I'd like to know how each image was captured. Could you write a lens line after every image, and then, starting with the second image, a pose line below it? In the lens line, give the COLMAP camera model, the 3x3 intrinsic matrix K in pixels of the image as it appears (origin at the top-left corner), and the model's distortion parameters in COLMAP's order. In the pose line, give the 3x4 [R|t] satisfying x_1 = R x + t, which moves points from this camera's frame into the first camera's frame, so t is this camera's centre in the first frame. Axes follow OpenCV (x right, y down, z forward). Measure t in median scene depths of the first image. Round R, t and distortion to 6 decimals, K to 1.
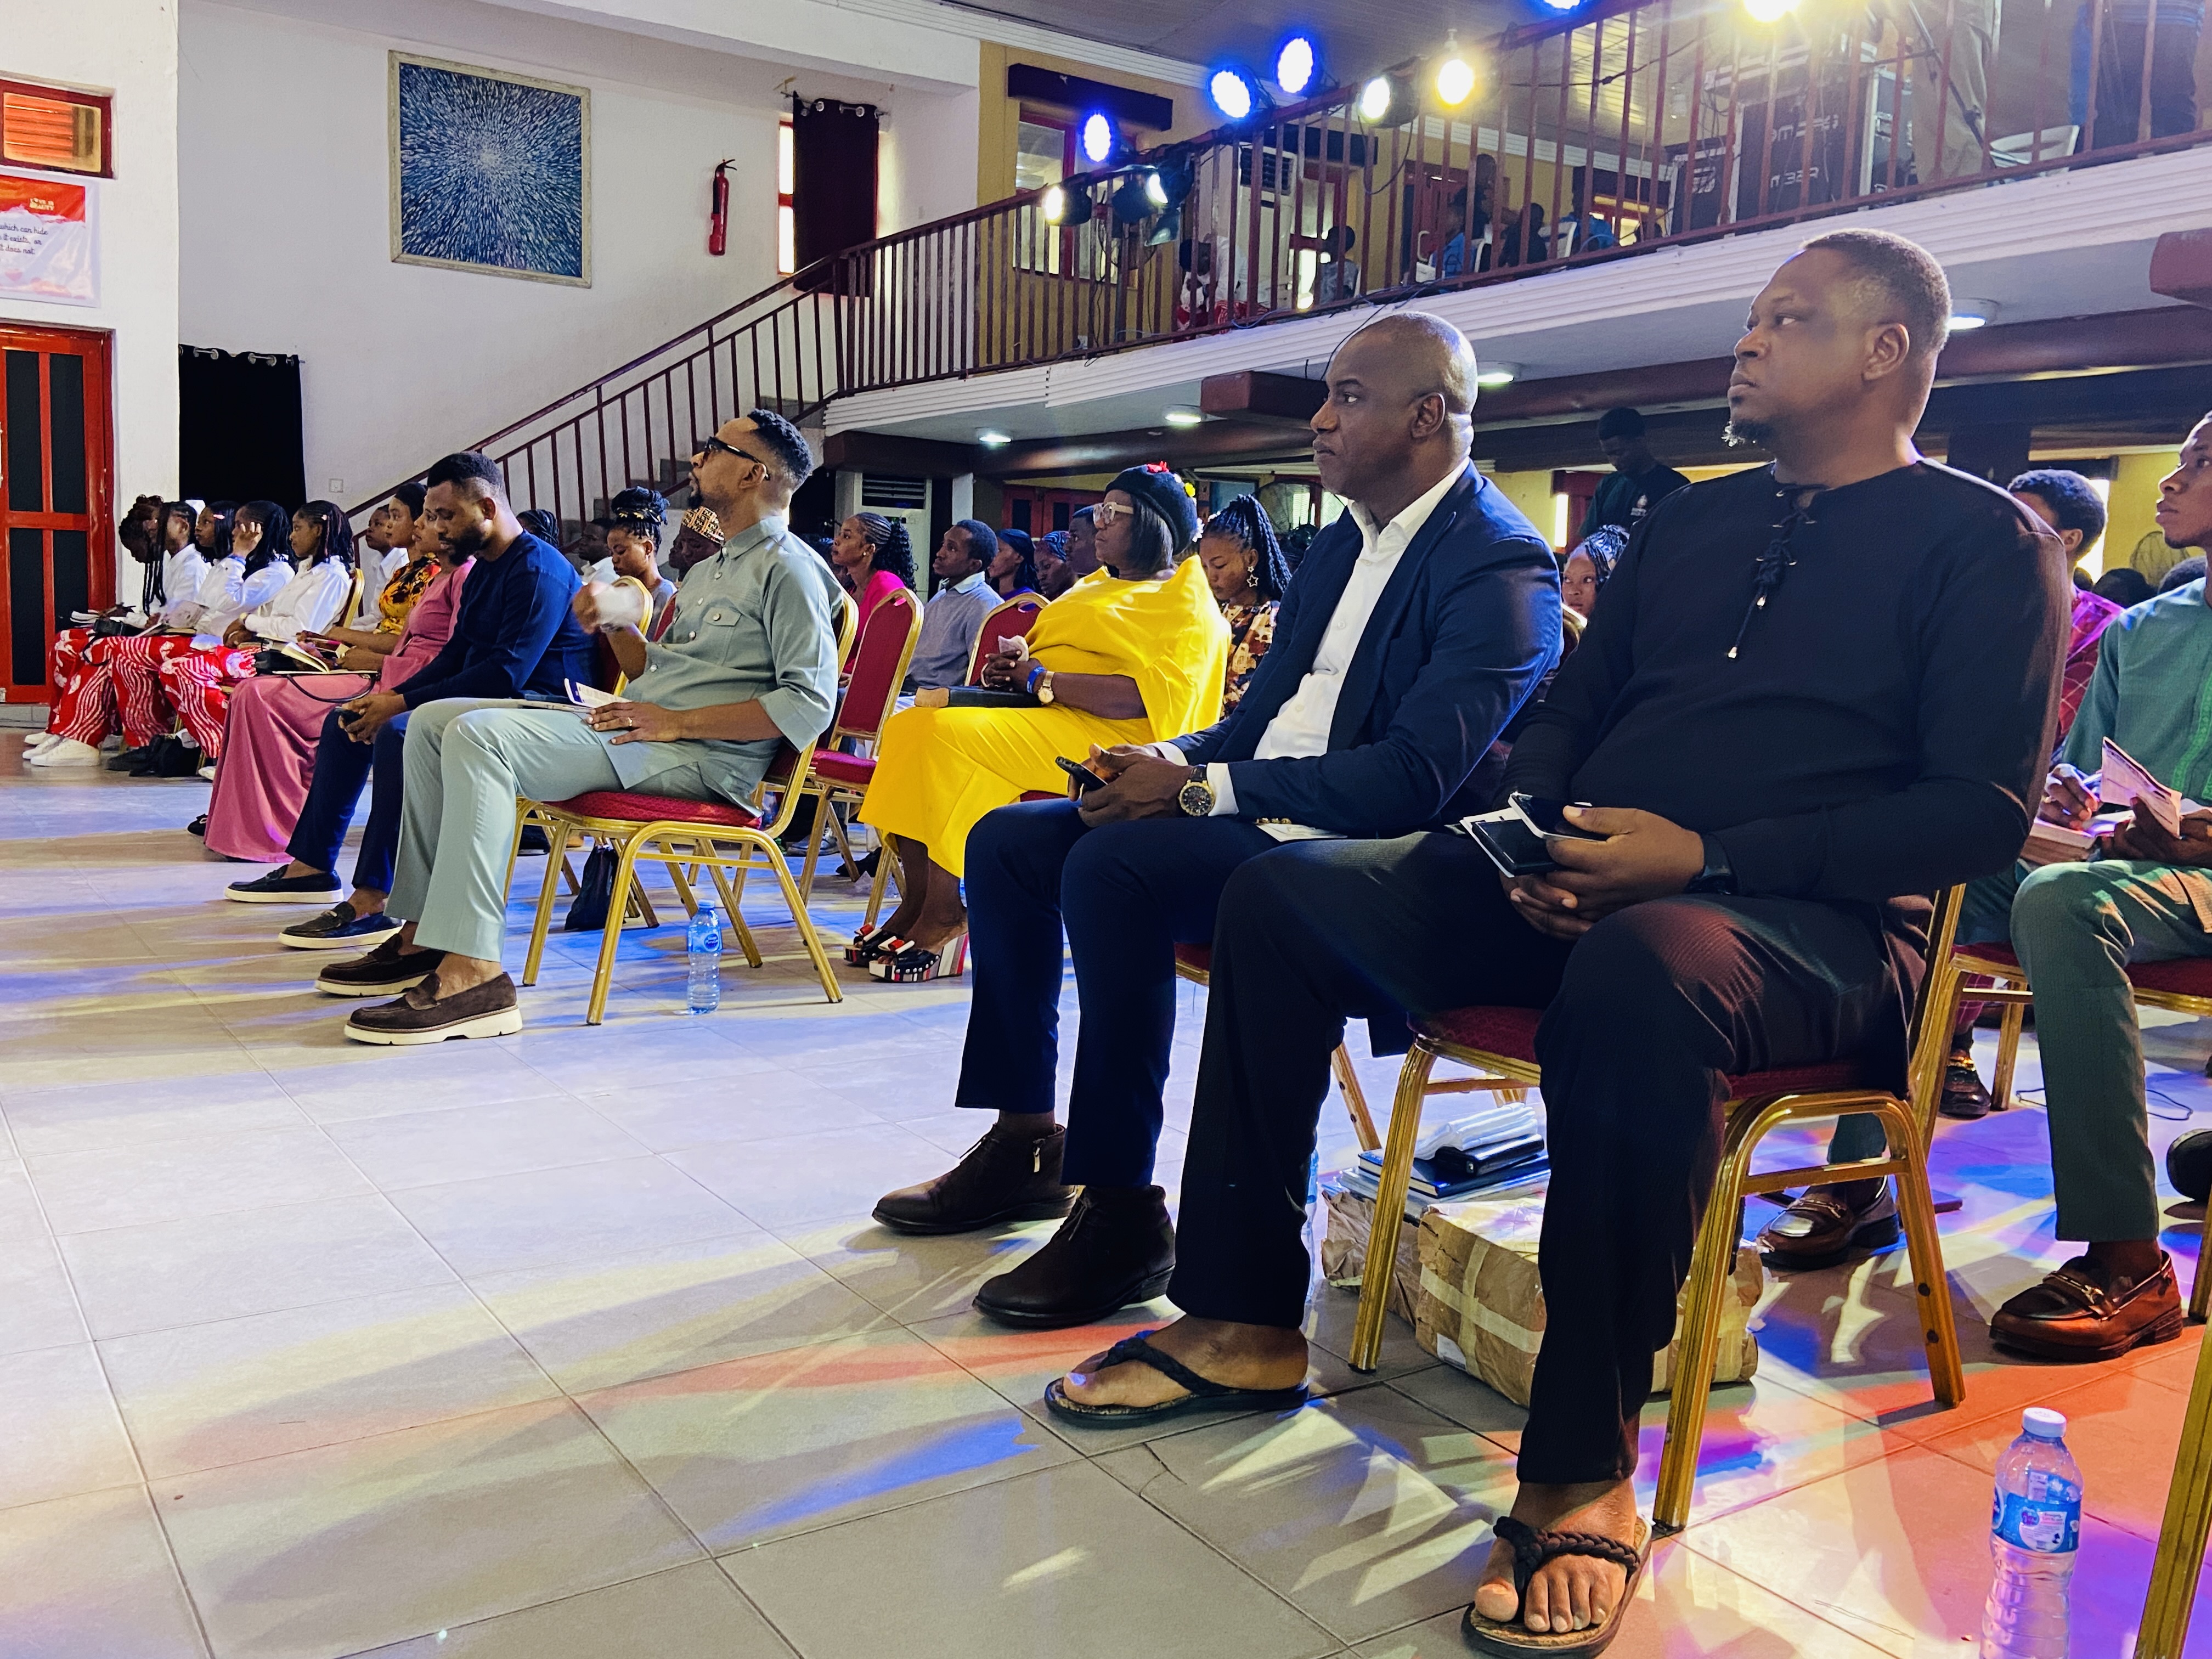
lens RADIAL K [[1862.0, 0, 1106.0], [0, 1862.0, 829.5], [0, 0, 1]] dist [0.091300, -0.087303]
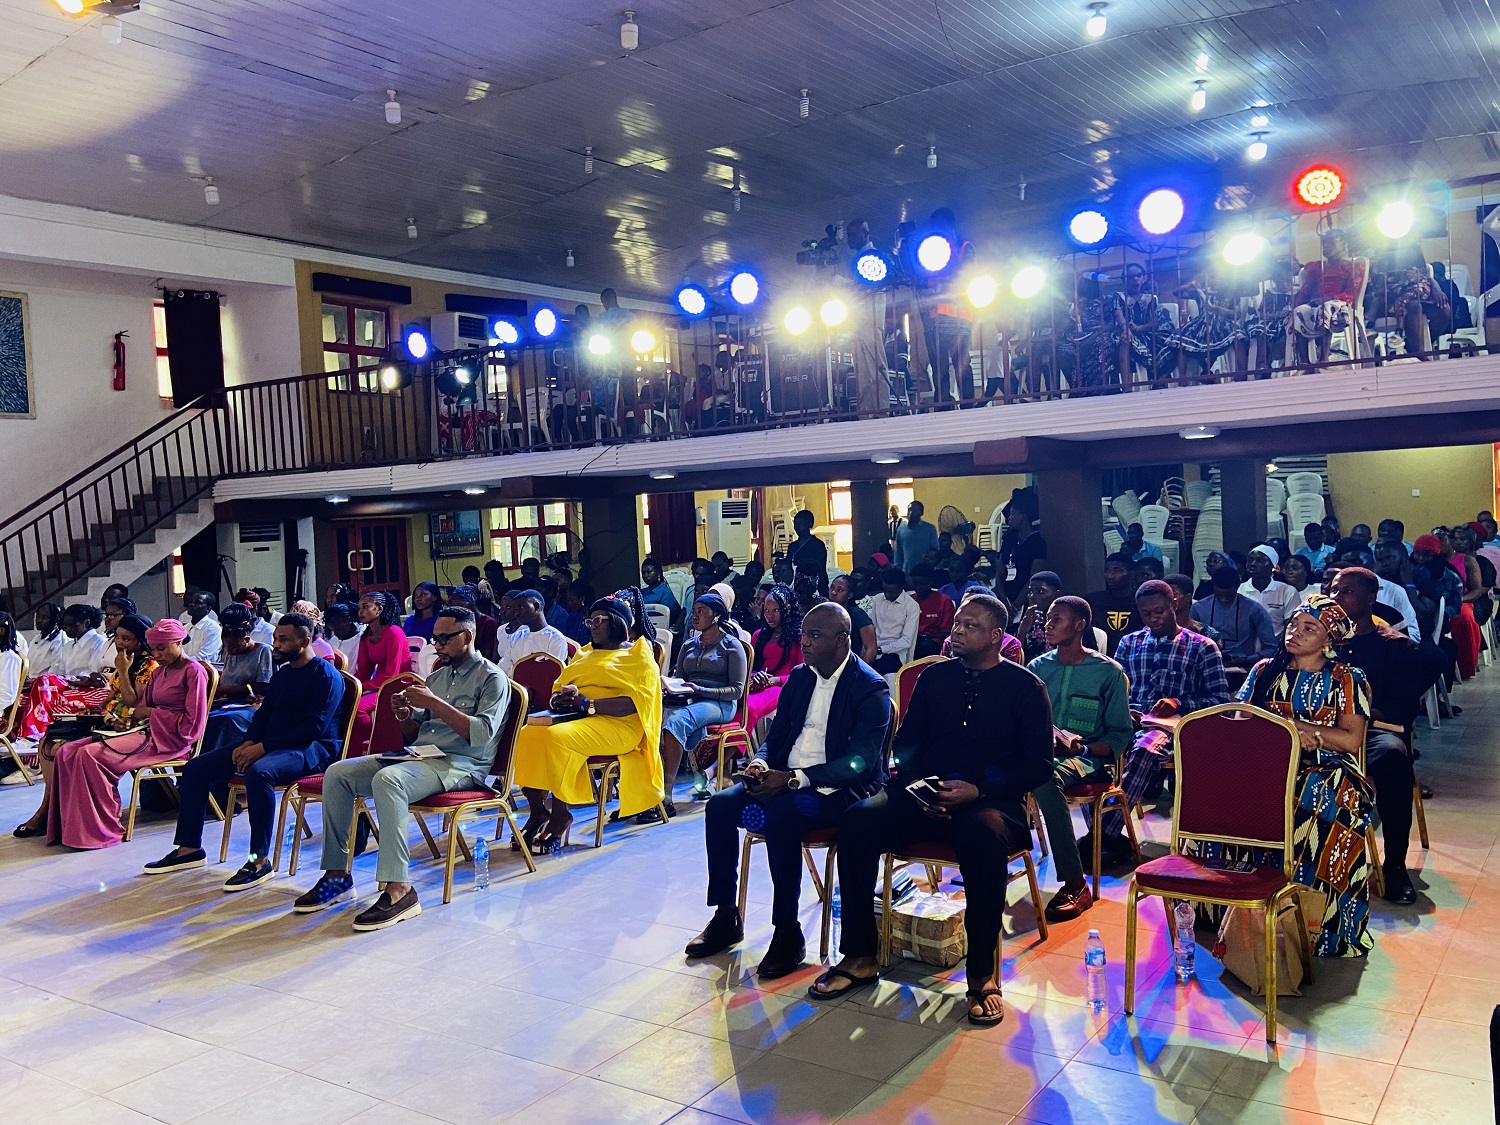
lens RADIAL K [[1262.6, 0, 750.0], [0, 1262.6, 562.5], [0, 0, 1]] dist [0.091300, -0.087303]
pose [[0.928136, -0.093266, 0.360368, -0.196859], [0.121313, 0.991036, -0.055954, -0.072459], [-0.351919, 0.095650, 0.931131, -0.242138]]
